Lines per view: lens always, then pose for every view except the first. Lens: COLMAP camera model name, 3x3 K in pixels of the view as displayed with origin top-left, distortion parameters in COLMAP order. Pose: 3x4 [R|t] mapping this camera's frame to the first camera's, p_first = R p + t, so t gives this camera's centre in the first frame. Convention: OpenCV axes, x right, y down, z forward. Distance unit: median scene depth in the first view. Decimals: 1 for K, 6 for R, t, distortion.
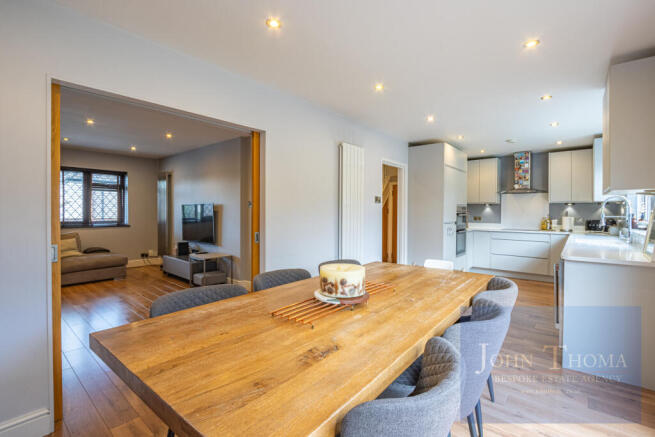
lens RADIAL K [[303.6, 0, 324.9], [0, 303.6, 214.0], [0, 0, 1]] dist [-0.017156, -0.000915]
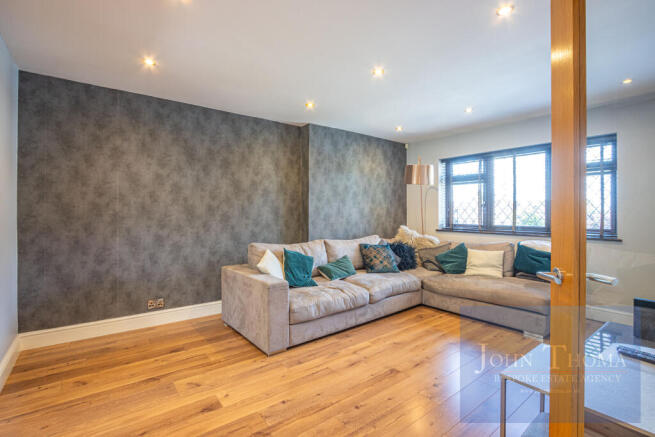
lens RADIAL K [[303.6, 0, 318.4], [0, 303.6, 217.1], [0, 0, 1]] dist [-0.017156, -0.000915]
pose [[-0.206232, 0.009596, -0.978456, 0.072792], [-0.013611, 0.999827, 0.012674, 0.001564], [0.978408, 0.015931, -0.206066, 0.814420]]
